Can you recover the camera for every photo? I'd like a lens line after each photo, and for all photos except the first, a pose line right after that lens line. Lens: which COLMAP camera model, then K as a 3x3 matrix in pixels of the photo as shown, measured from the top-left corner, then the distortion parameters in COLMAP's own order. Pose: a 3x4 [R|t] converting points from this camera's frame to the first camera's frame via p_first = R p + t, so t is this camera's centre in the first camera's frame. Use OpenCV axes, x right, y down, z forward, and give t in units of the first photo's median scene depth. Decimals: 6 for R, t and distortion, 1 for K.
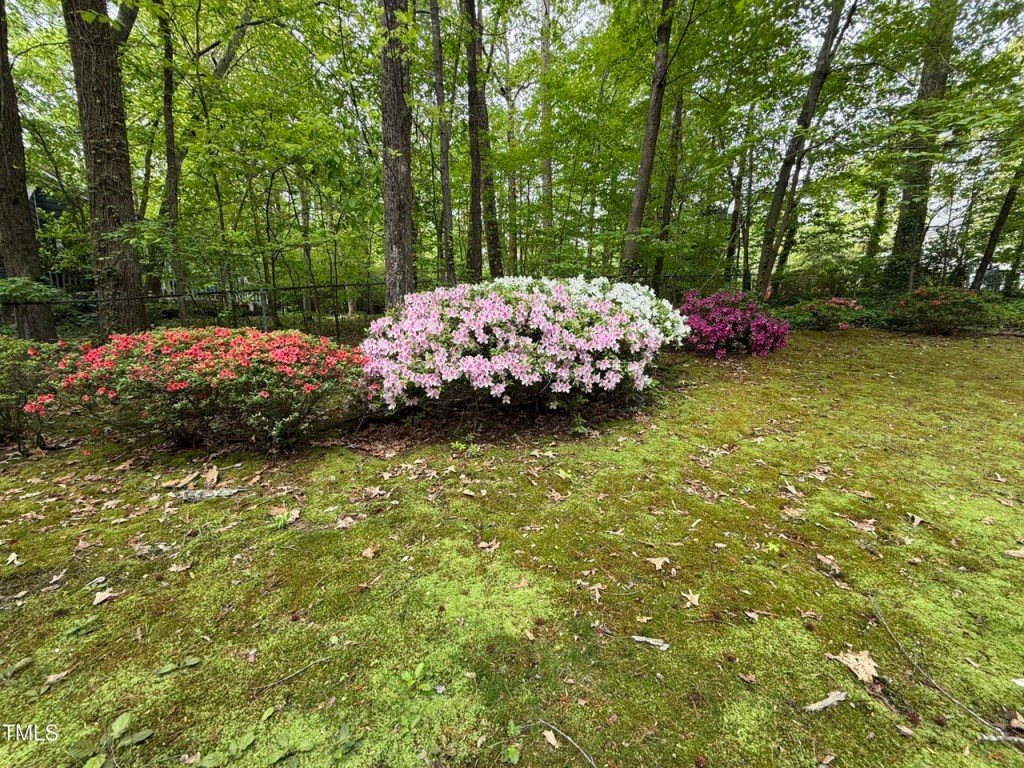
lens RADIAL K [[407.2, 0, 512.0], [0, 407.2, 384.0], [0, 0, 1]] dist [0.000430, 0.000019]
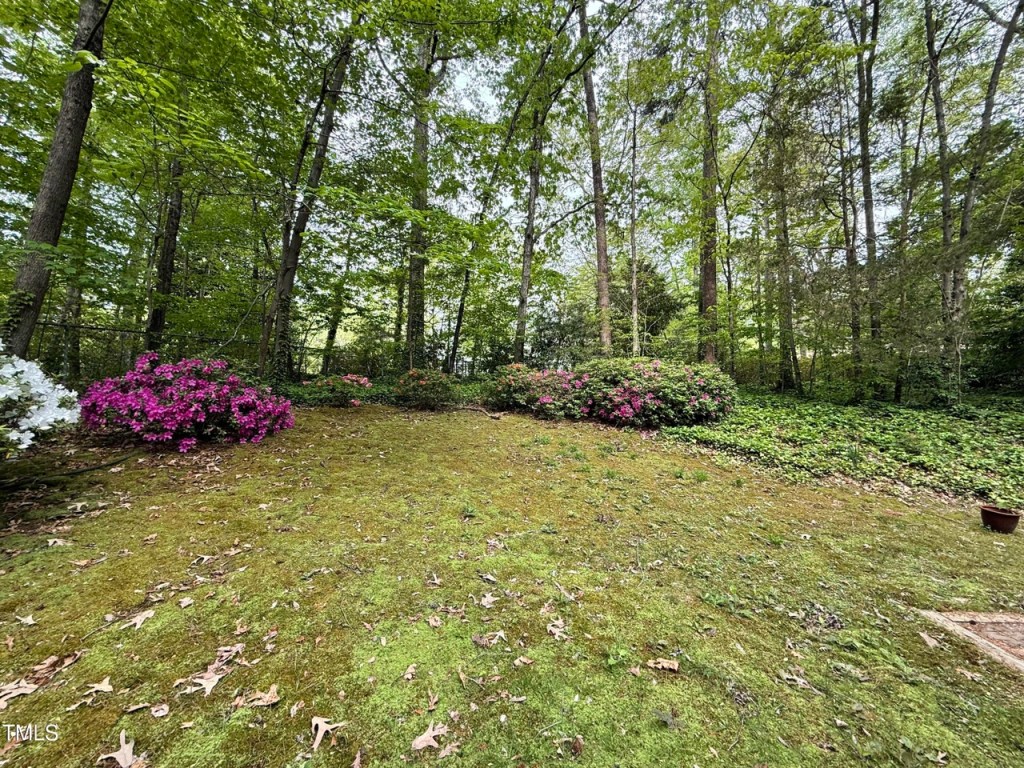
lens RADIAL K [[407.2, 0, 512.0], [0, 407.2, 384.0], [0, 0, 1]] dist [0.000430, 0.000019]
pose [[0.585053, 0.029911, 0.810443, 0.267192], [0.110766, 0.987008, -0.116389, -0.034296], [-0.803395, 0.157864, 0.574139, 0.136237]]
